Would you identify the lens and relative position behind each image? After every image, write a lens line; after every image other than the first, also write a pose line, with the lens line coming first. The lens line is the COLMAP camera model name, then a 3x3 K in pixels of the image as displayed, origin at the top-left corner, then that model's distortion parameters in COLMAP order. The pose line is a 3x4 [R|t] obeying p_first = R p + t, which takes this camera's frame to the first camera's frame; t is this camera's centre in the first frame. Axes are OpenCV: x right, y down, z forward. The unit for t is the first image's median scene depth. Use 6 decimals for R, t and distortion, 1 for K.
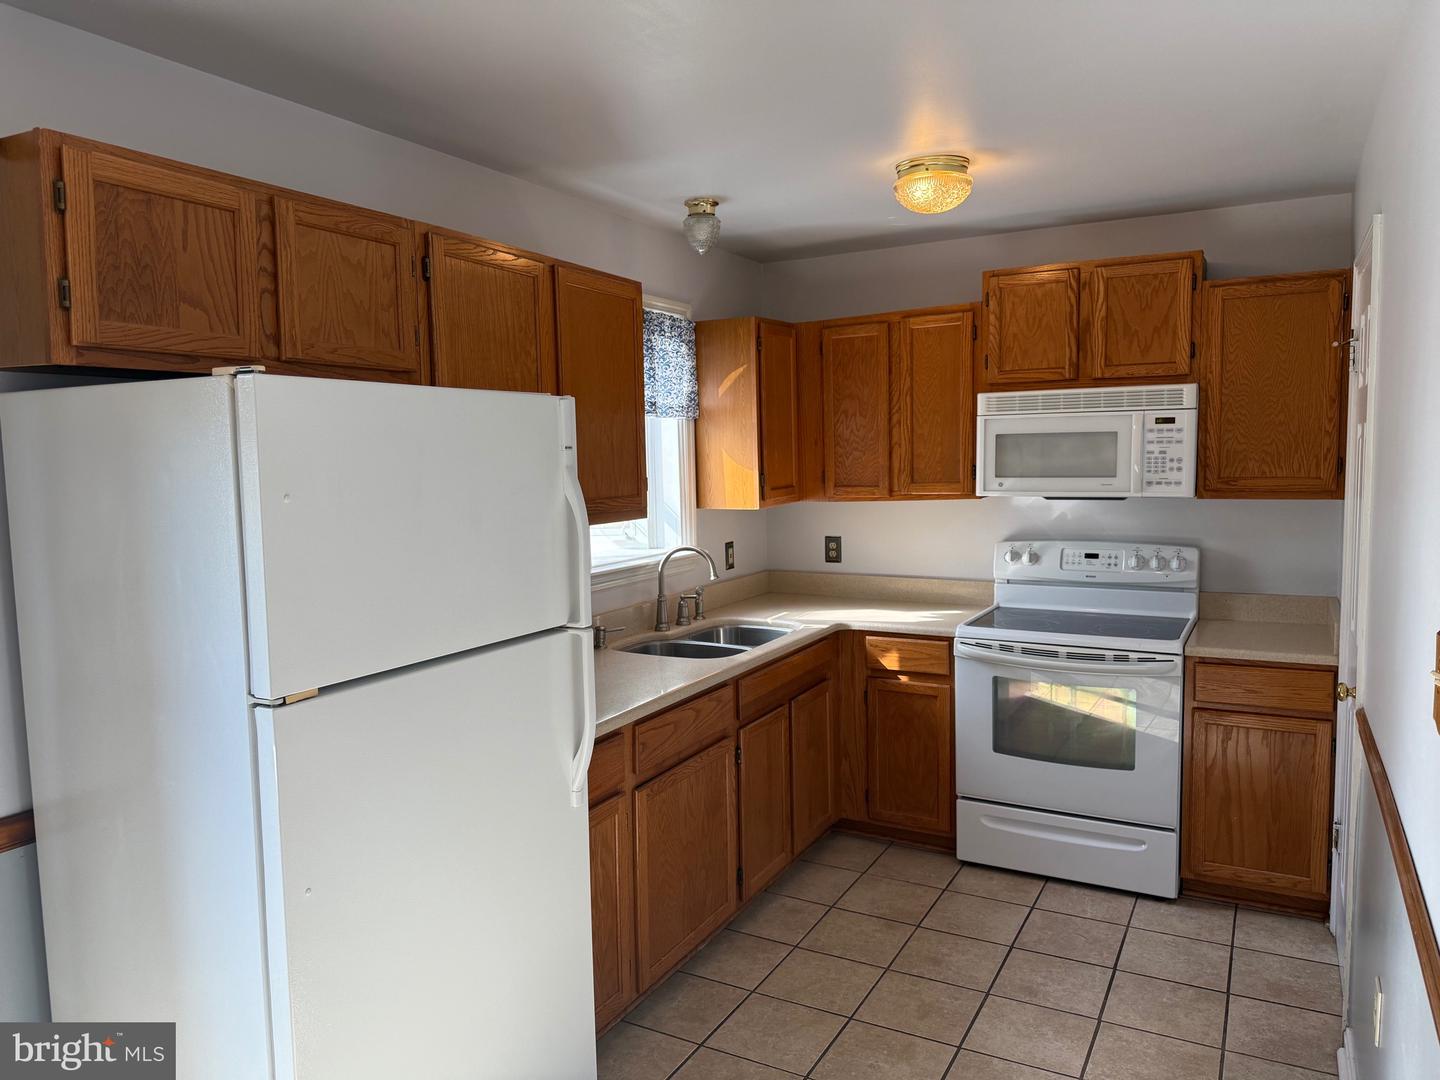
lens RADIAL K [[998.2, 0, 720.0], [0, 998.2, 540.0], [0, 0, 1]] dist [0.150398, -0.184629]
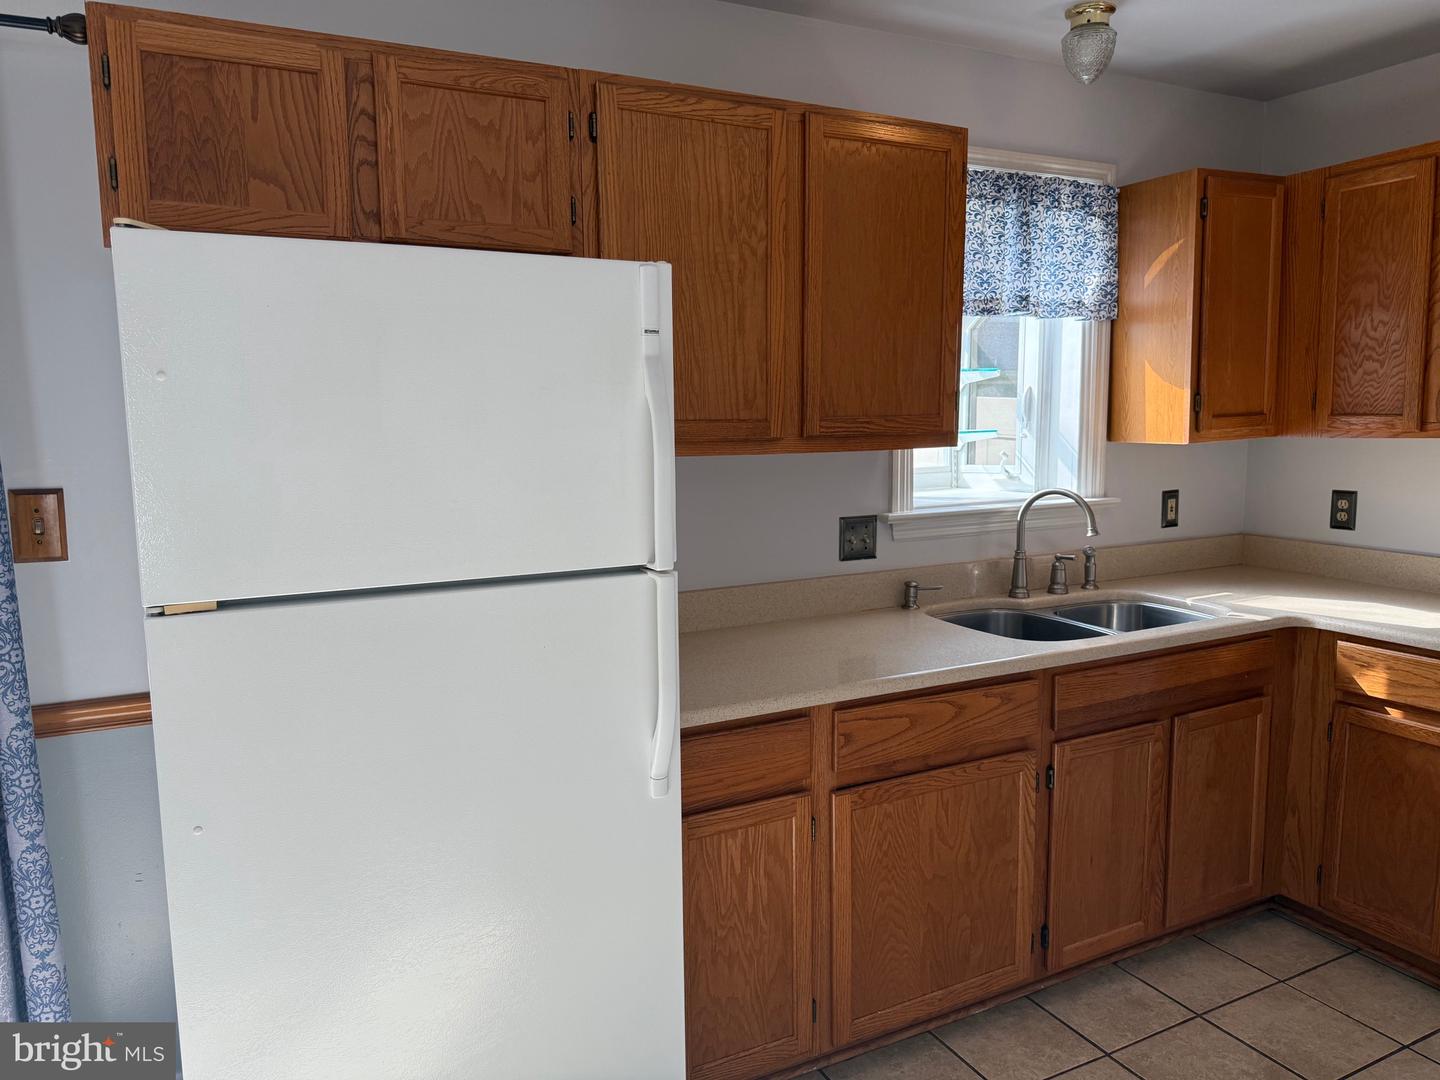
lens RADIAL K [[1025.1, 0, 720.0], [0, 1025.1, 540.0], [0, 0, 1]] dist [0.074546, -0.095790]
pose [[0.832109, 0.082877, -0.548384, 0.187500], [-0.053685, 0.996165, 0.069088, 0.004336], [0.552007, -0.028049, 0.833368, 0.217268]]
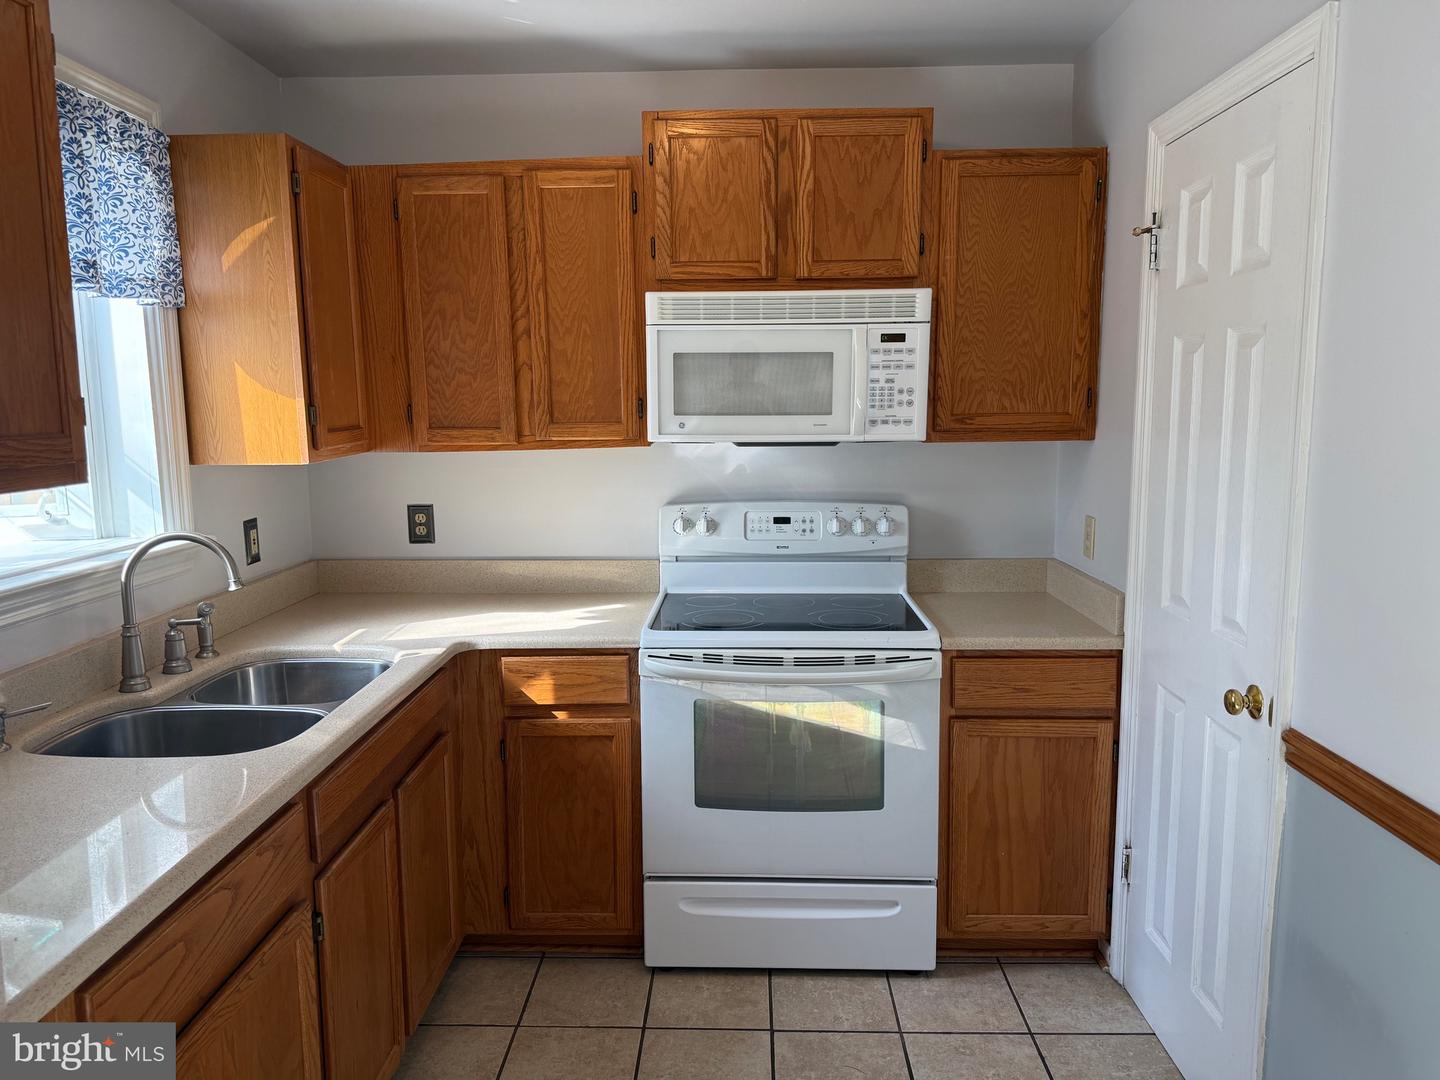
lens RADIAL K [[1014.2, 0, 710.5], [0, 1014.2, 543.1], [0, 0, 1]] dist [0.090268, -0.111796]
pose [[0.893943, -0.050422, 0.445336, -0.024711], [0.031825, 0.998285, 0.049145, -0.006845], [-0.447050, -0.029760, 0.894014, 0.370238]]
